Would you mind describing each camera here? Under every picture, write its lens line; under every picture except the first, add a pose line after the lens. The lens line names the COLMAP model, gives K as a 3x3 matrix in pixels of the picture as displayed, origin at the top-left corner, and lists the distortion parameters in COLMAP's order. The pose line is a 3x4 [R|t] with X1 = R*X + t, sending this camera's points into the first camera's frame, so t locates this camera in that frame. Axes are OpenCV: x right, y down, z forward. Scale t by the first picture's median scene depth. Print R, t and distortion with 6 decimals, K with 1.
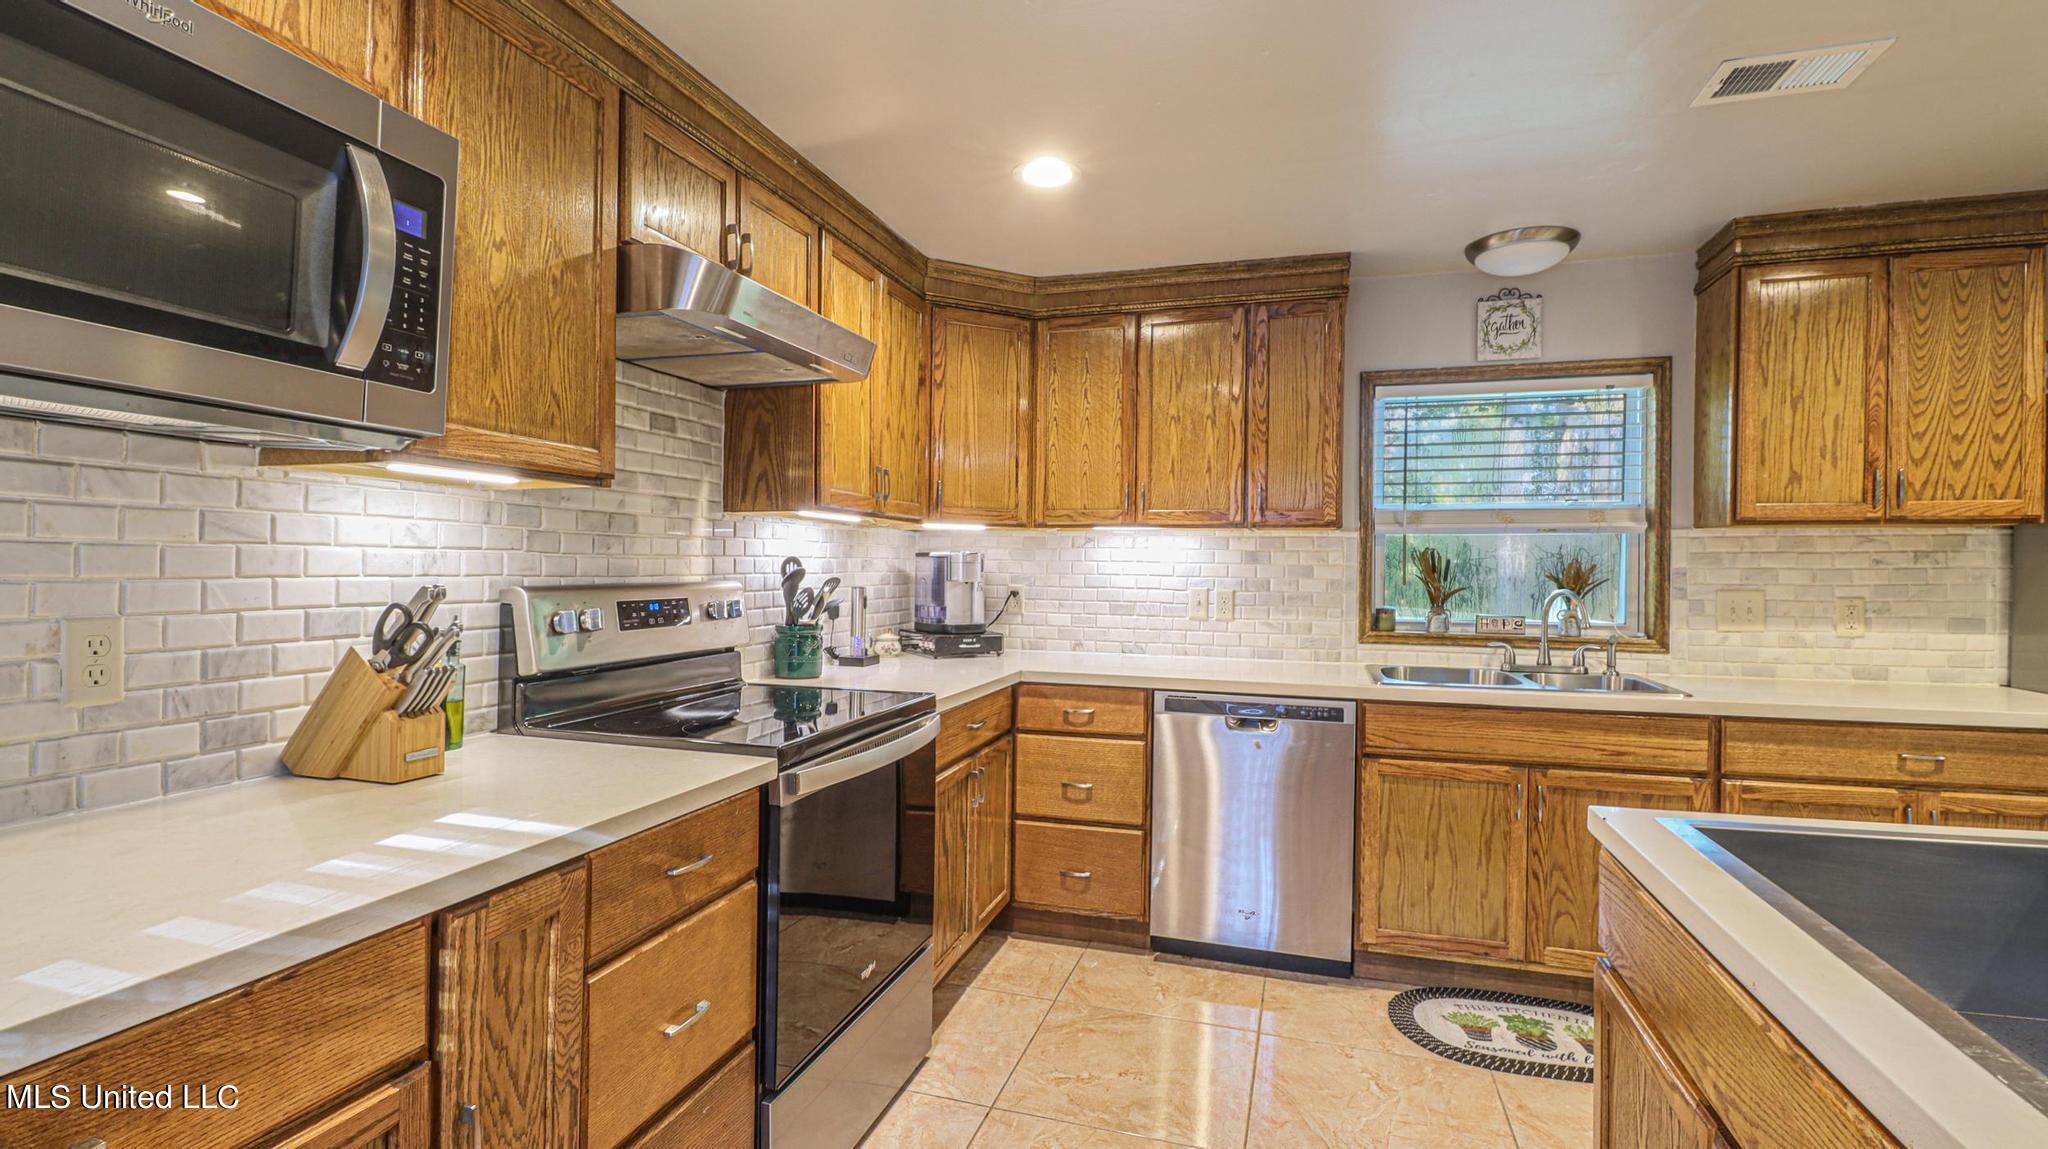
lens RADIAL K [[952.2, 0, 991.6], [0, 952.2, 565.9], [0, 0, 1]] dist [-0.003697, -0.005458]
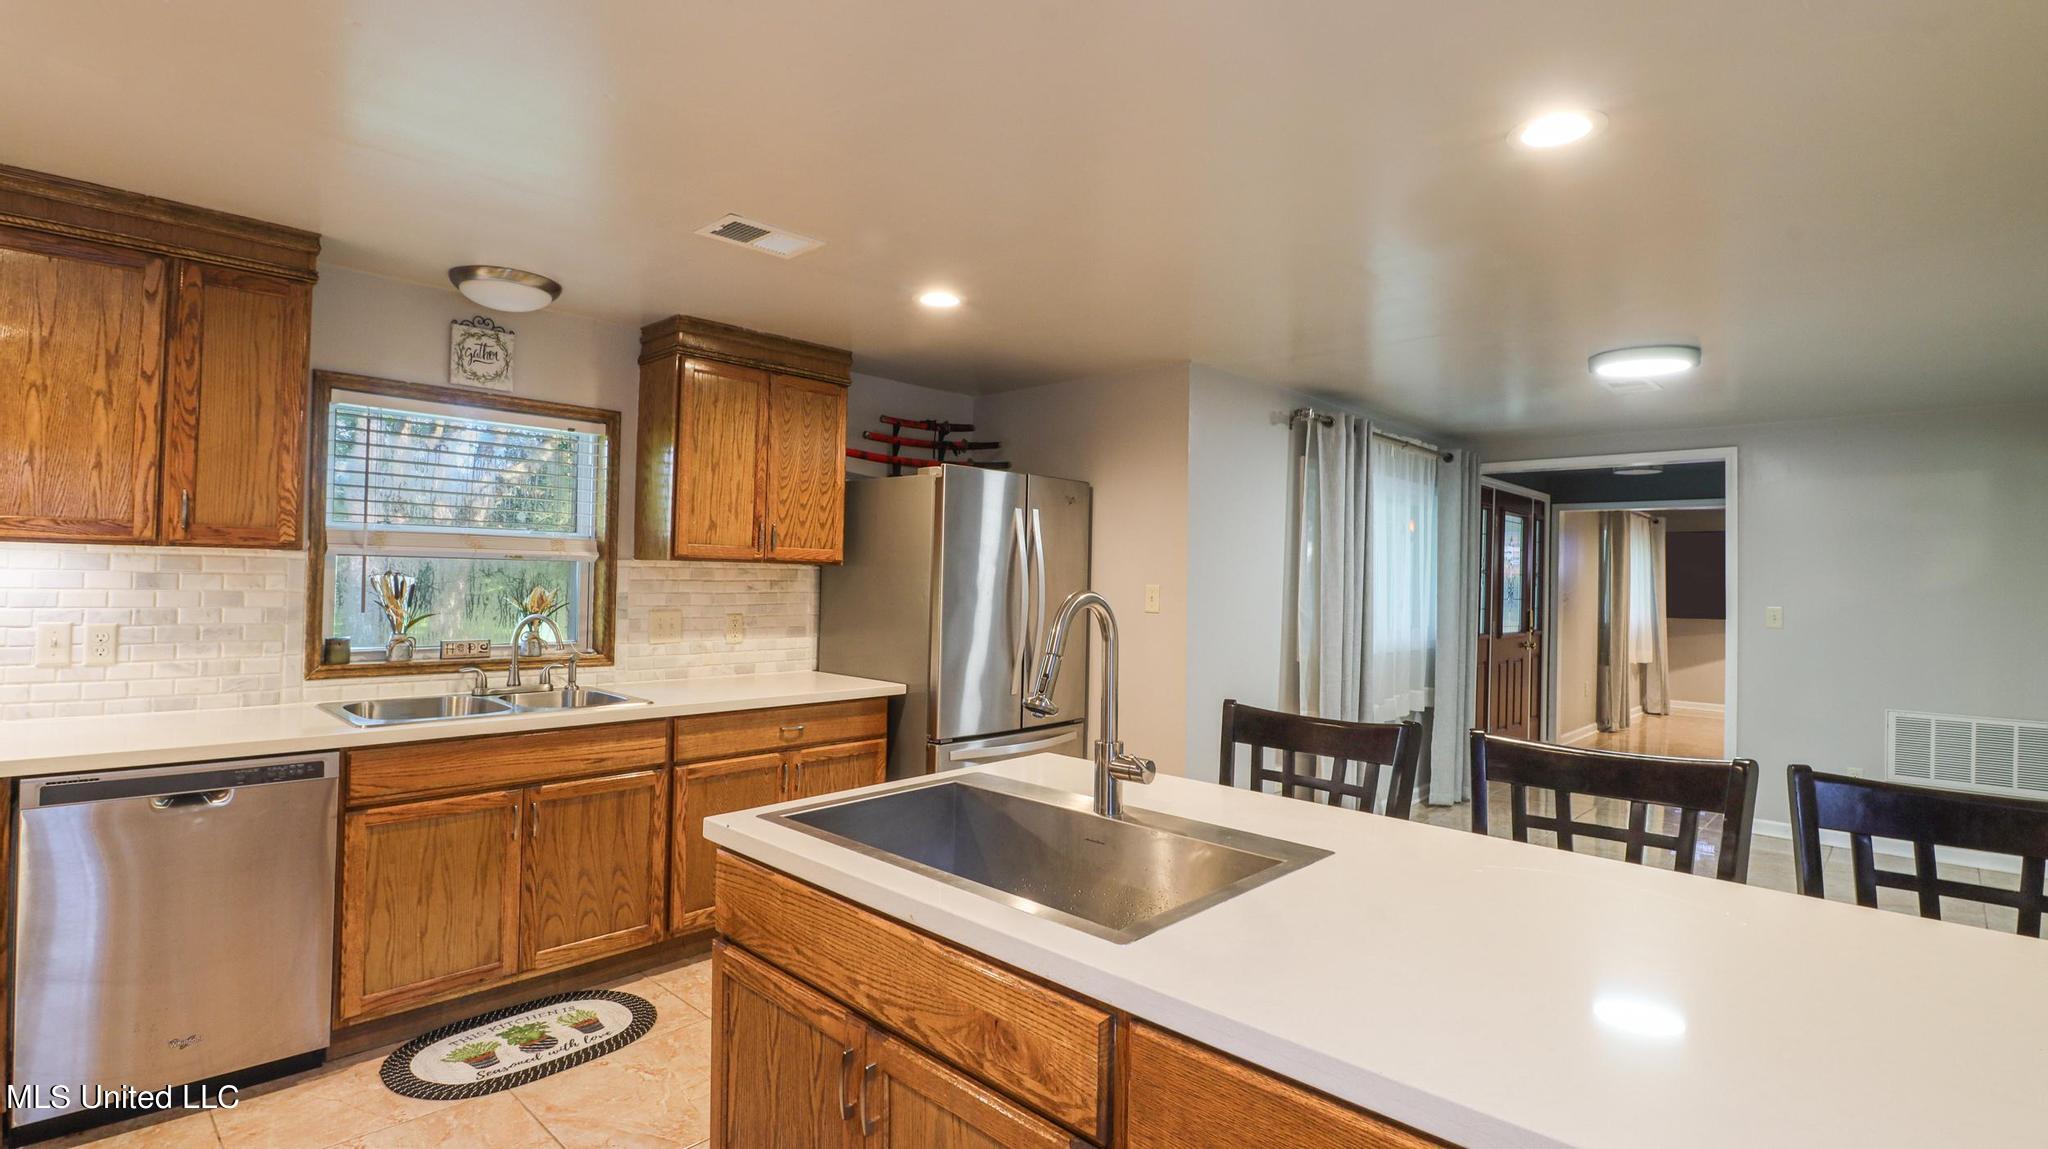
lens RADIAL K [[952.2, 0, 1013.2], [0, 952.2, 569.8], [0, 0, 1]] dist [-0.003697, -0.005458]
pose [[0.436647, 0.008134, 0.899596, -0.139273], [-0.012693, 0.999915, -0.002880, -0.031357], [-0.899543, -0.010161, 0.436713, 0.051160]]
